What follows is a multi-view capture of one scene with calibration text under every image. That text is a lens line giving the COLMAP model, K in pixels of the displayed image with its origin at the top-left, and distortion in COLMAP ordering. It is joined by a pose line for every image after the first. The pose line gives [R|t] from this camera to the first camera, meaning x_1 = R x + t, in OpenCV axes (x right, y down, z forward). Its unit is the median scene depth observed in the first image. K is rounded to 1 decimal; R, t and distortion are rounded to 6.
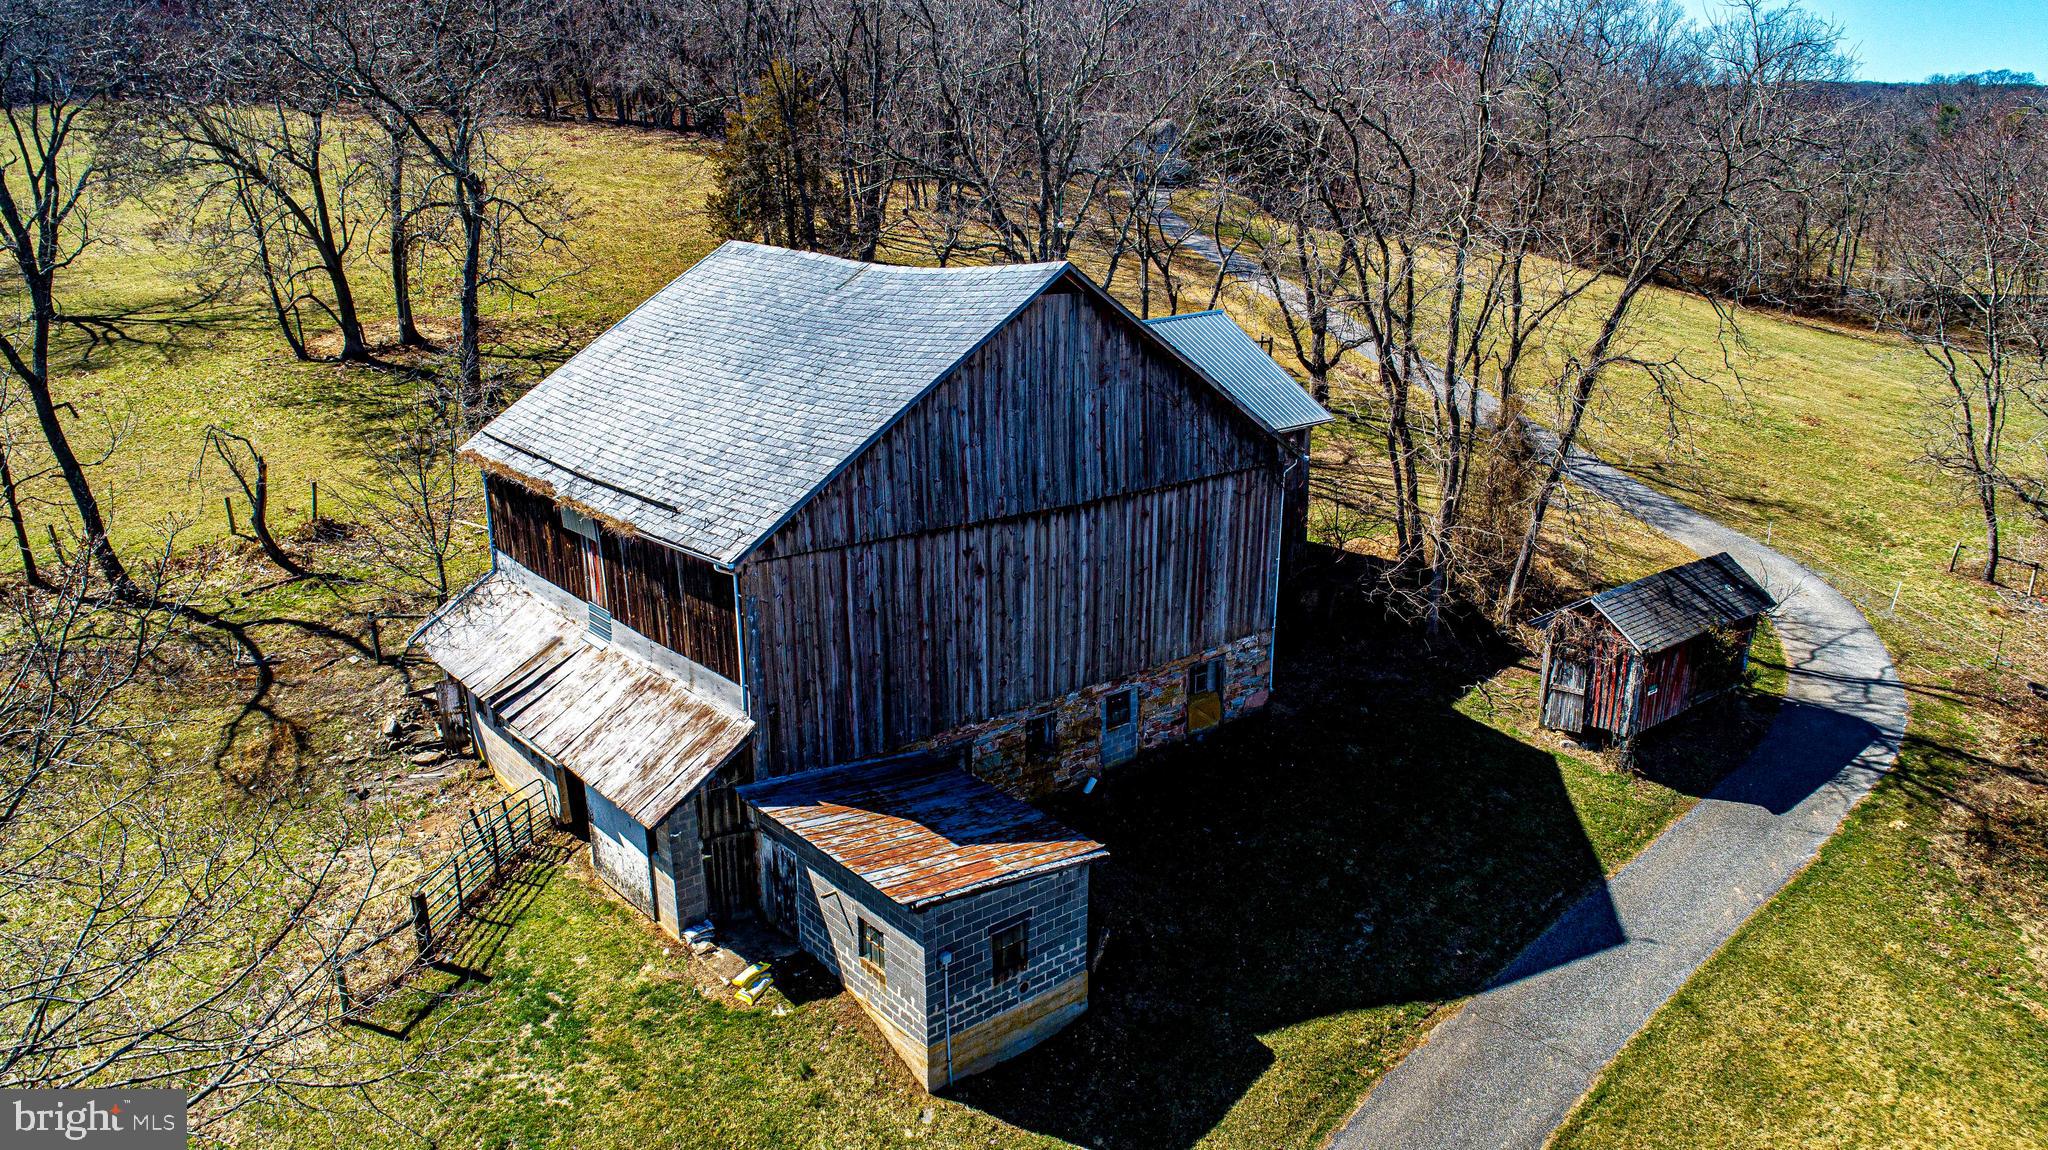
lens RADIAL K [[1367.6, 0, 1032.2], [0, 1367.6, 575.7], [0, 0, 1]] dist [-0.016944, 0.008270]
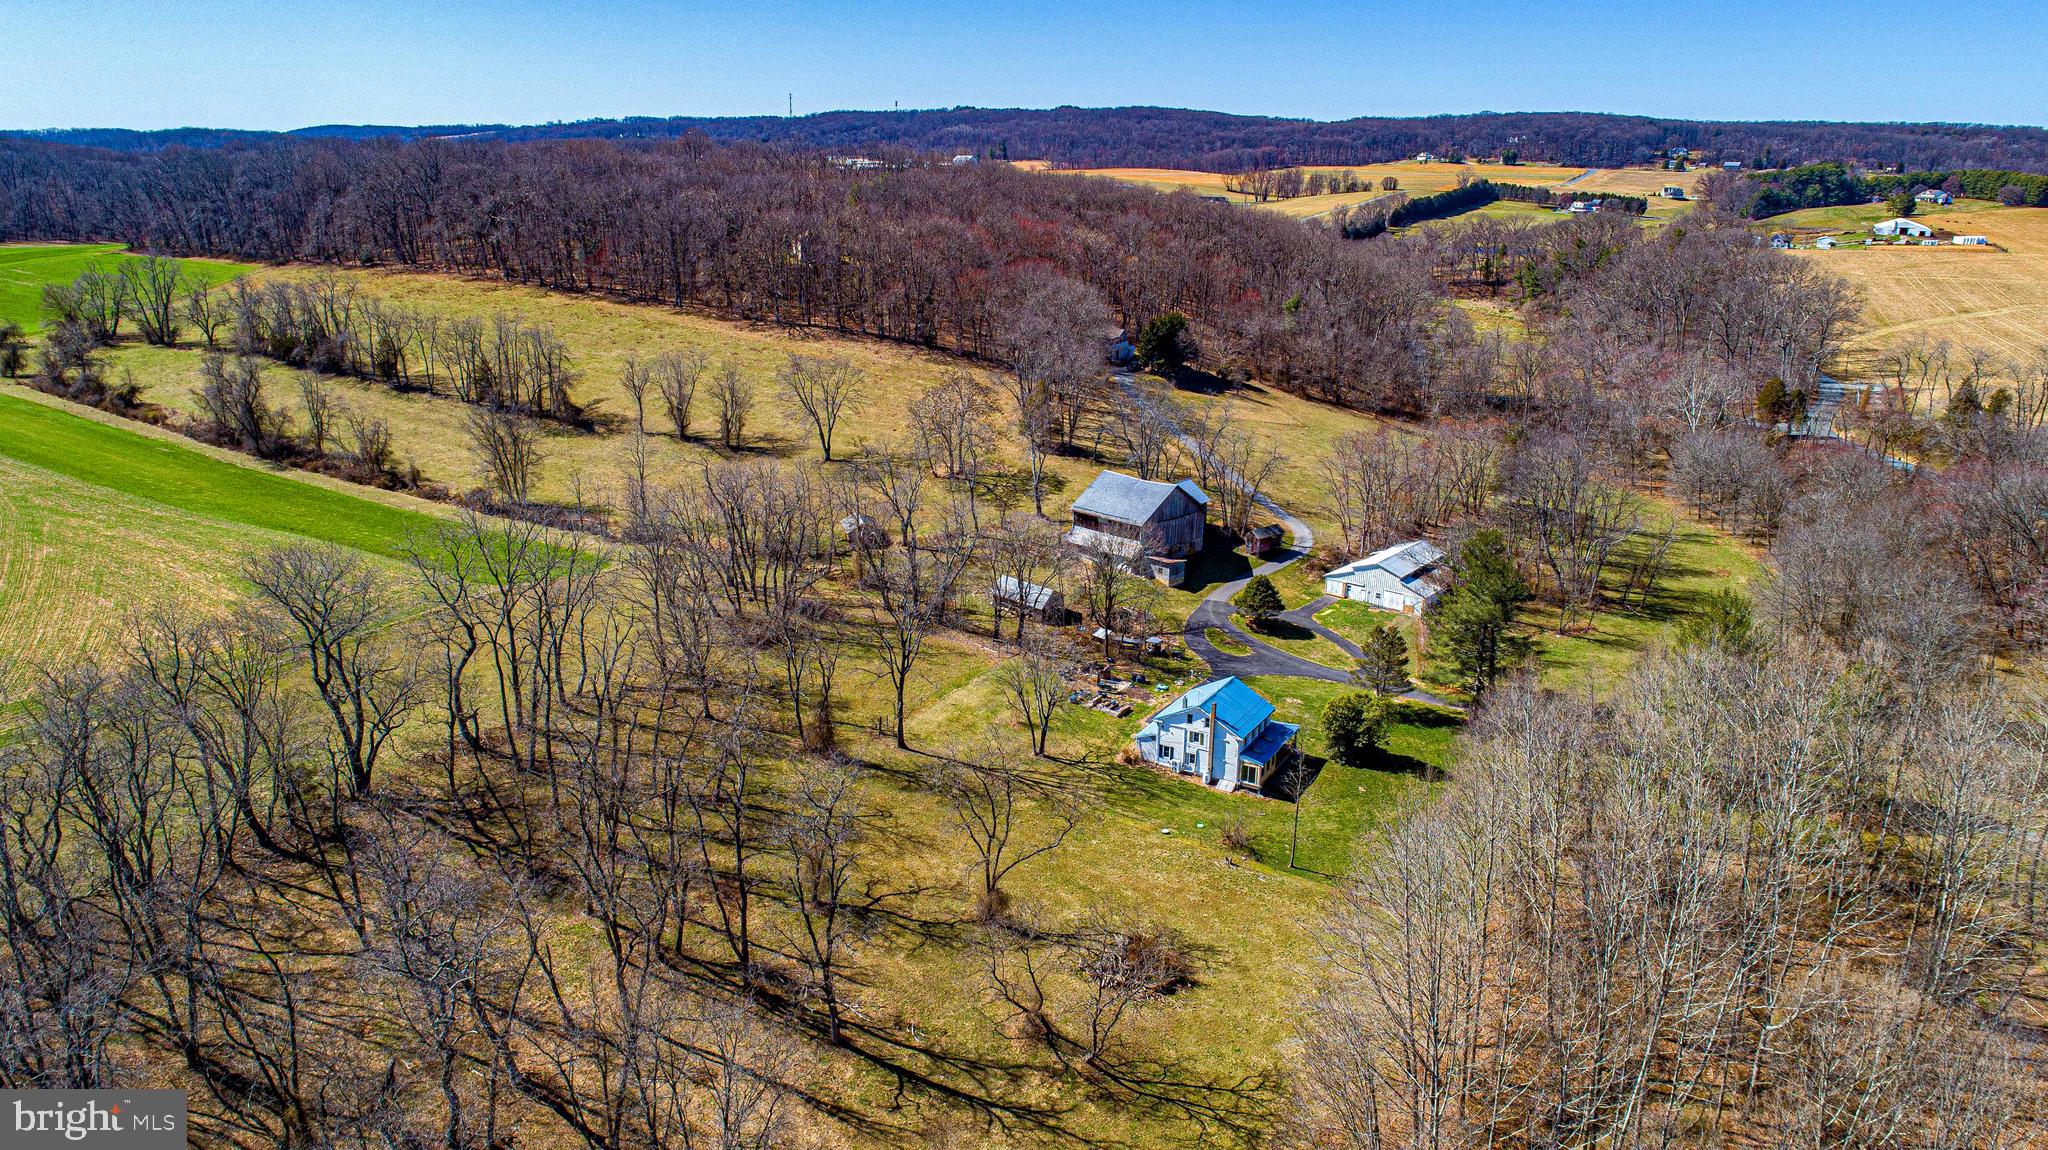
lens RADIAL K [[1367.6, 0, 1019.8], [0, 1367.6, 626.0], [0, 0, 1]] dist [-0.016944, 0.008270]
pose [[0.994894, -0.018789, 0.099159, -1.332126], [0.014146, 0.998779, 0.047322, 0.144581], [-0.099927, -0.045678, 0.993946, -5.334972]]
